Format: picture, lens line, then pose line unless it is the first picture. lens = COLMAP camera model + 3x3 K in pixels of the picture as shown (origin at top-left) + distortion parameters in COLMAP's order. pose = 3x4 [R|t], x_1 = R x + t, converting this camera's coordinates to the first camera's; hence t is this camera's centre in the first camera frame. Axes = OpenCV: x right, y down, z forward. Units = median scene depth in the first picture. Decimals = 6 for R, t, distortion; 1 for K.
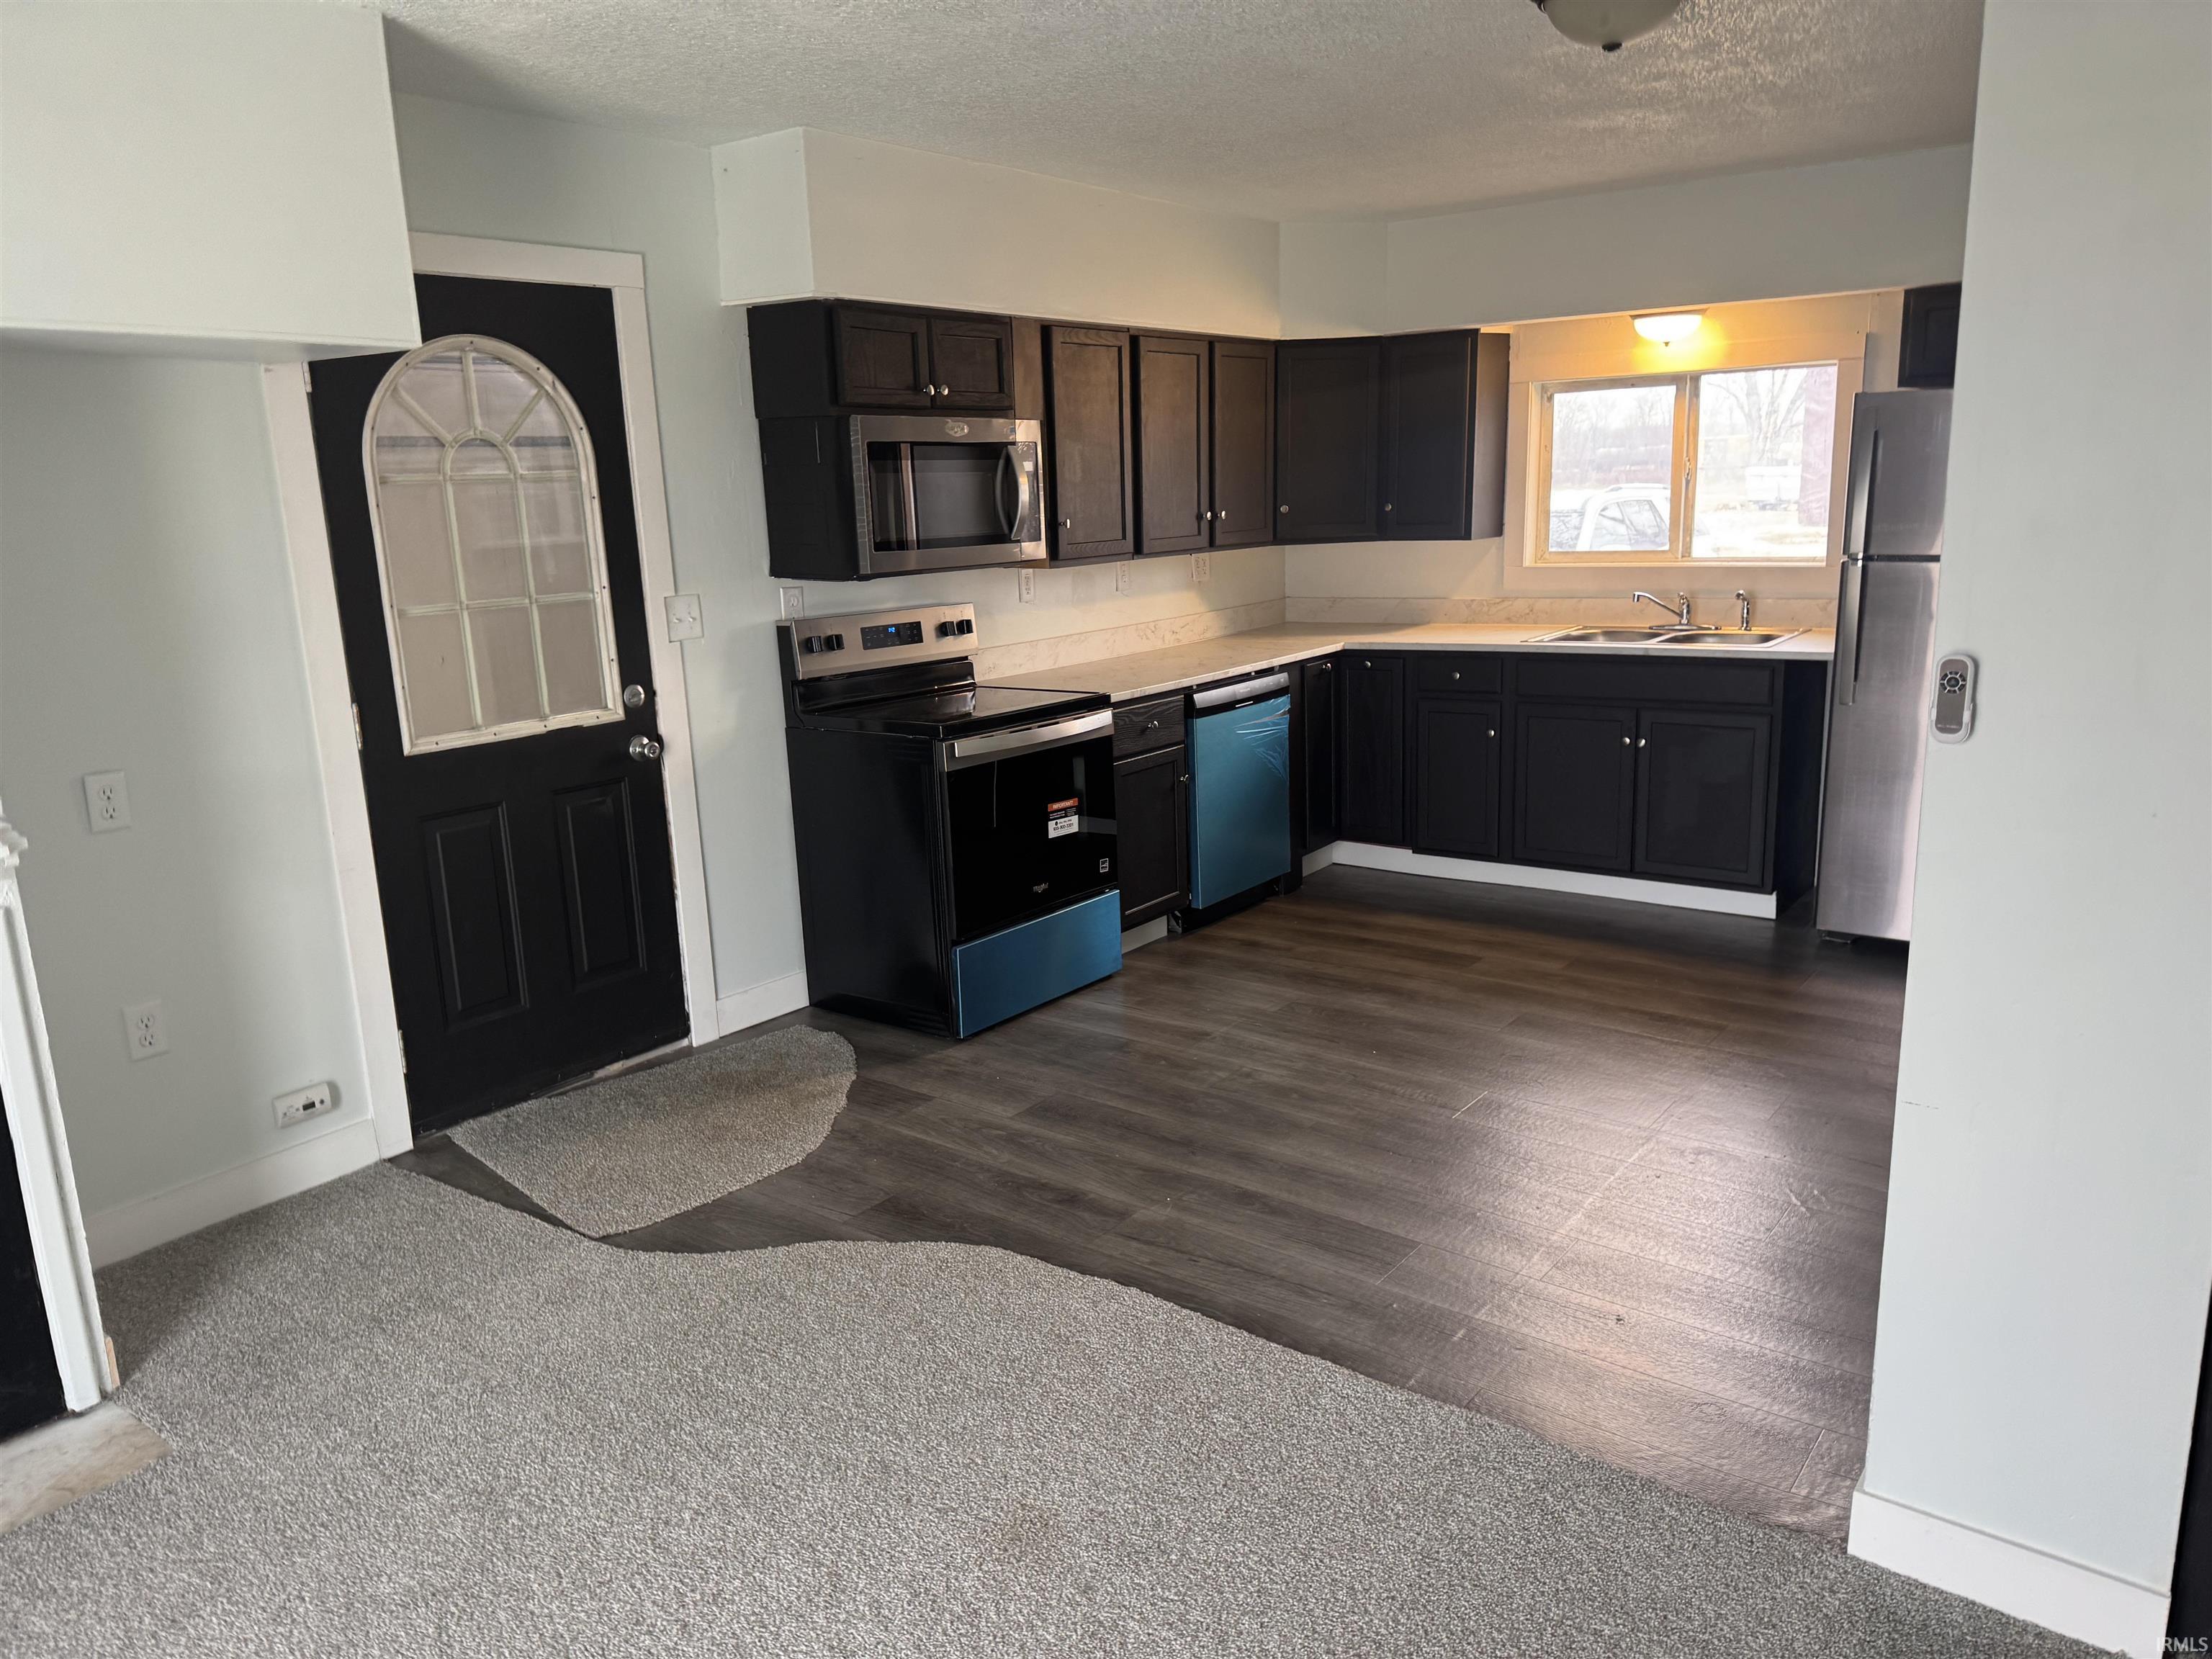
lens RADIAL K [[1542.9, 0, 1106.0], [0, 1542.9, 829.5], [0, 0, 1]] dist [0.123446, -0.148894]
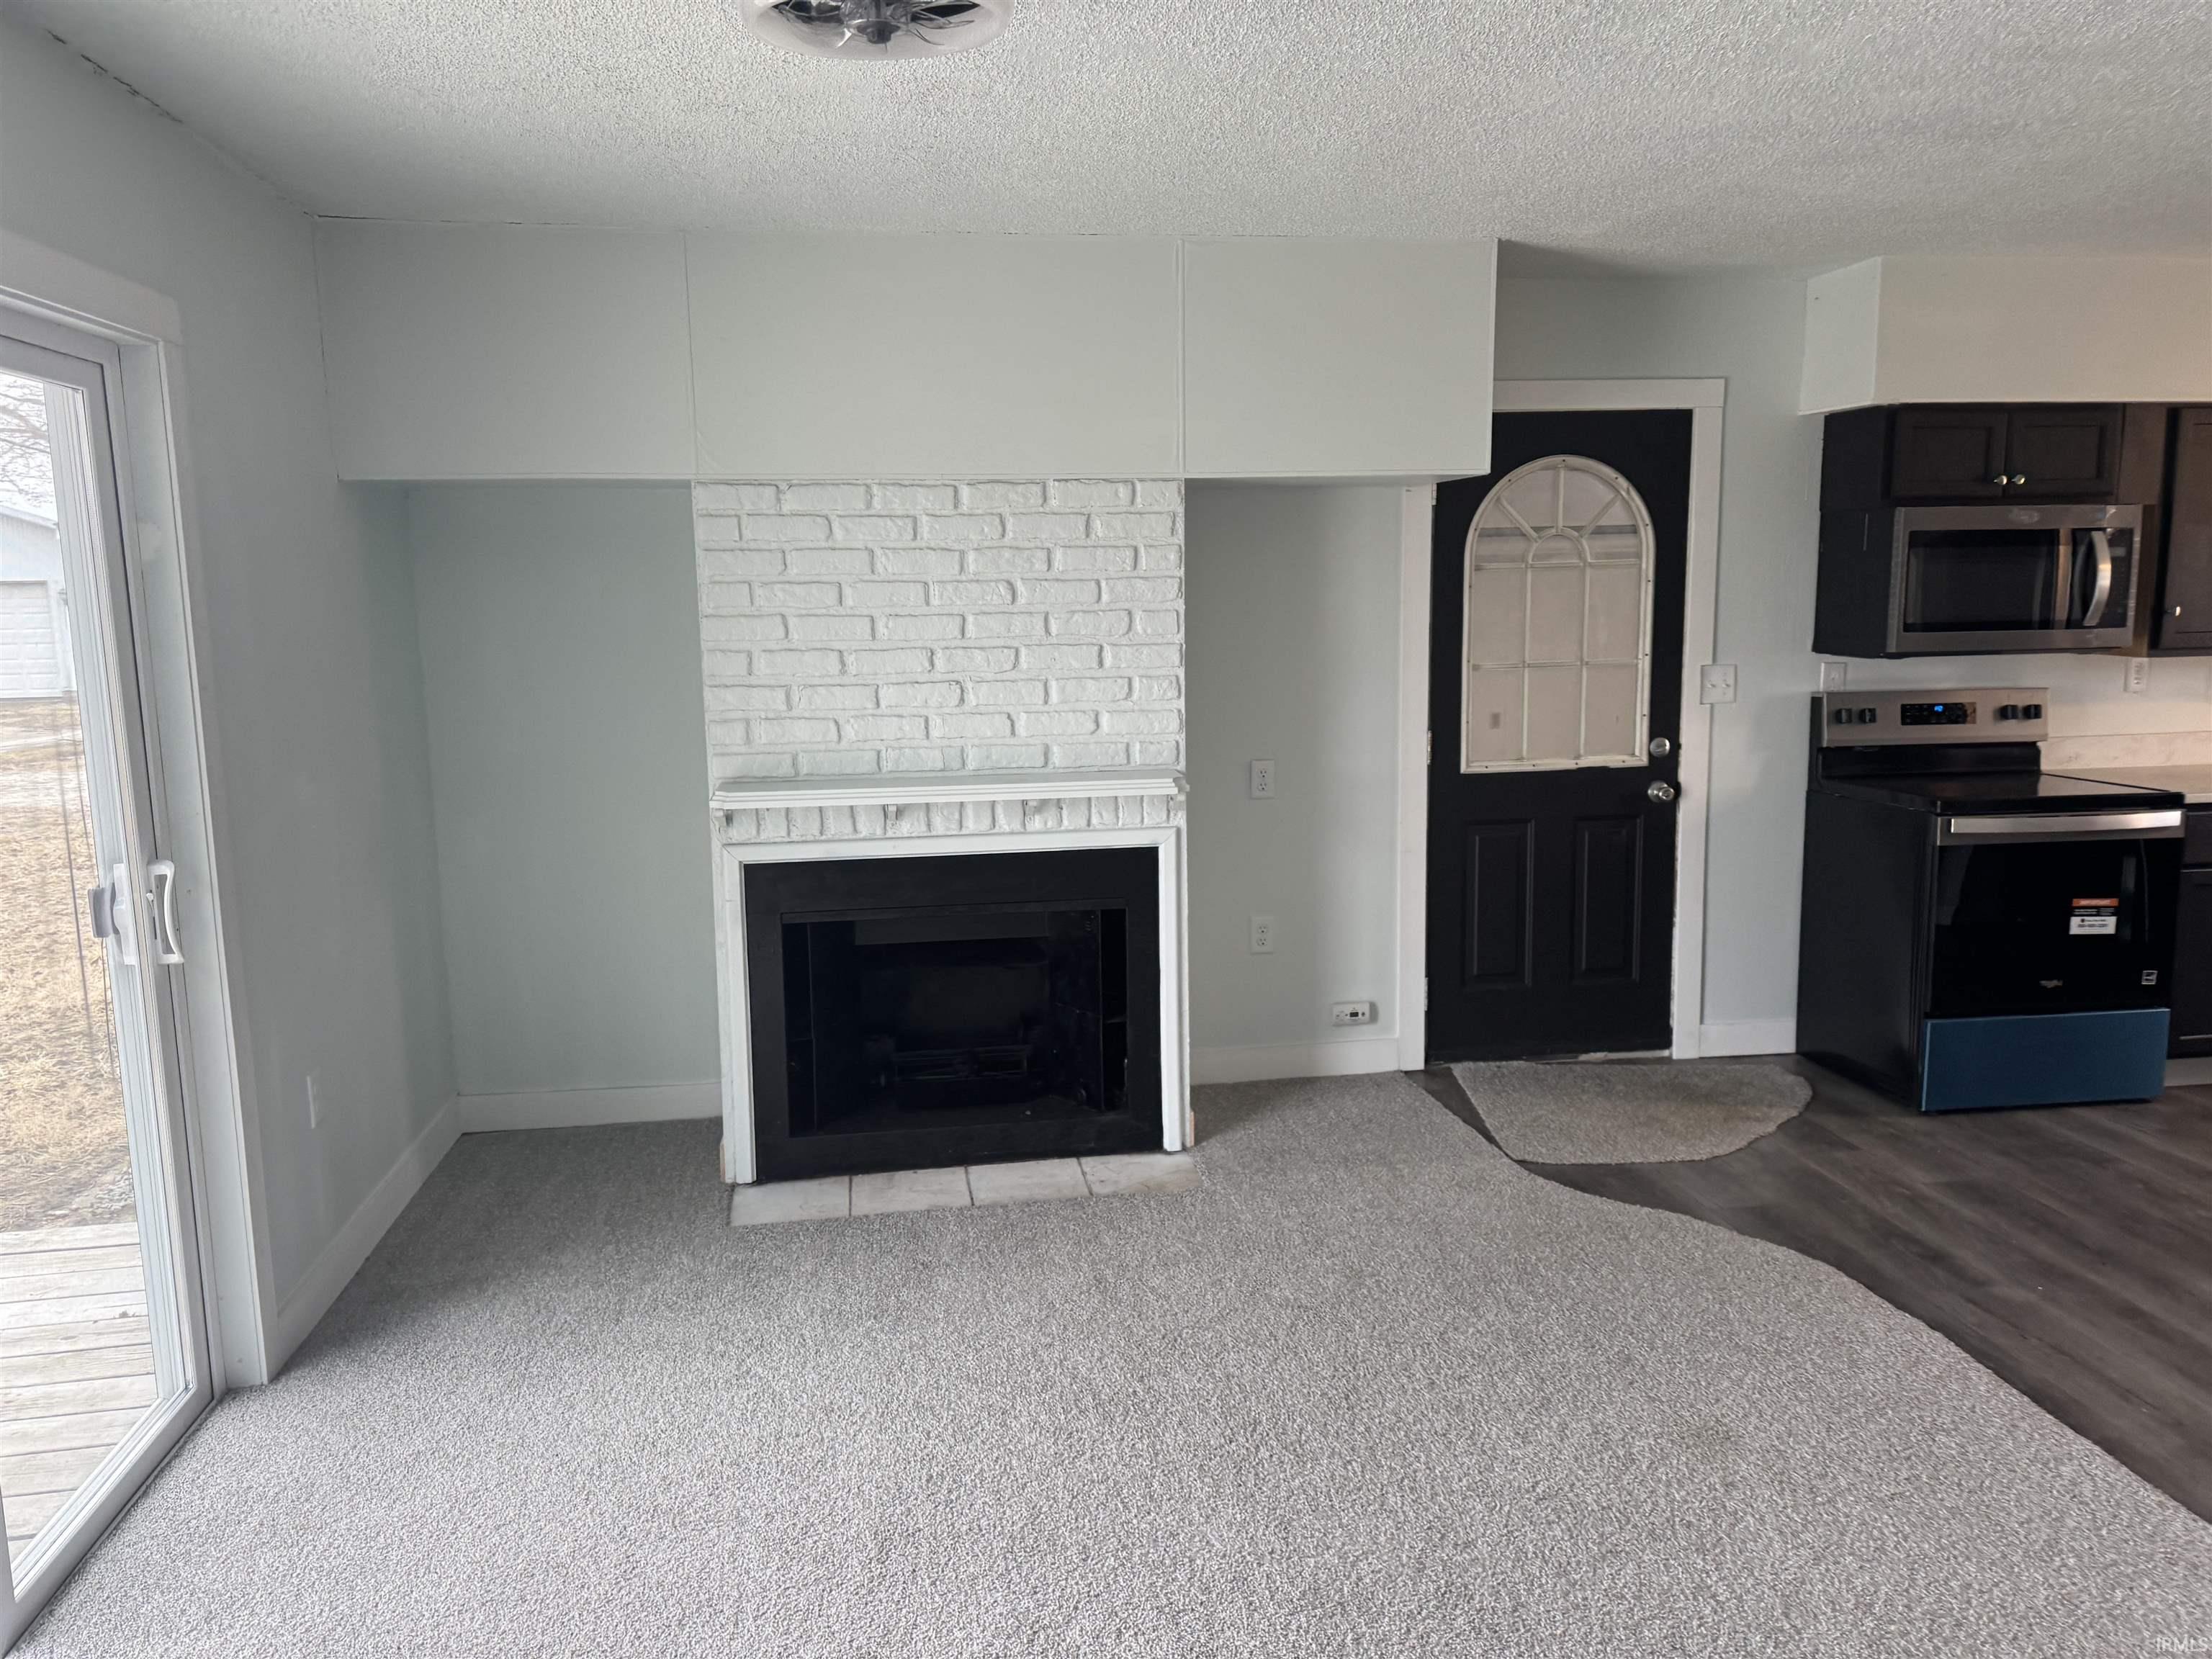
lens RADIAL K [[1628.2, 0, 1106.0], [0, 1628.2, 829.5], [0, 0, 1]] dist [-0.003995, -0.001789]
pose [[0.712285, 0.124484, -0.690763, 0.257153], [-0.156964, 0.987473, 0.016099, 0.021744], [0.684114, 0.096958, 0.722902, -0.165874]]
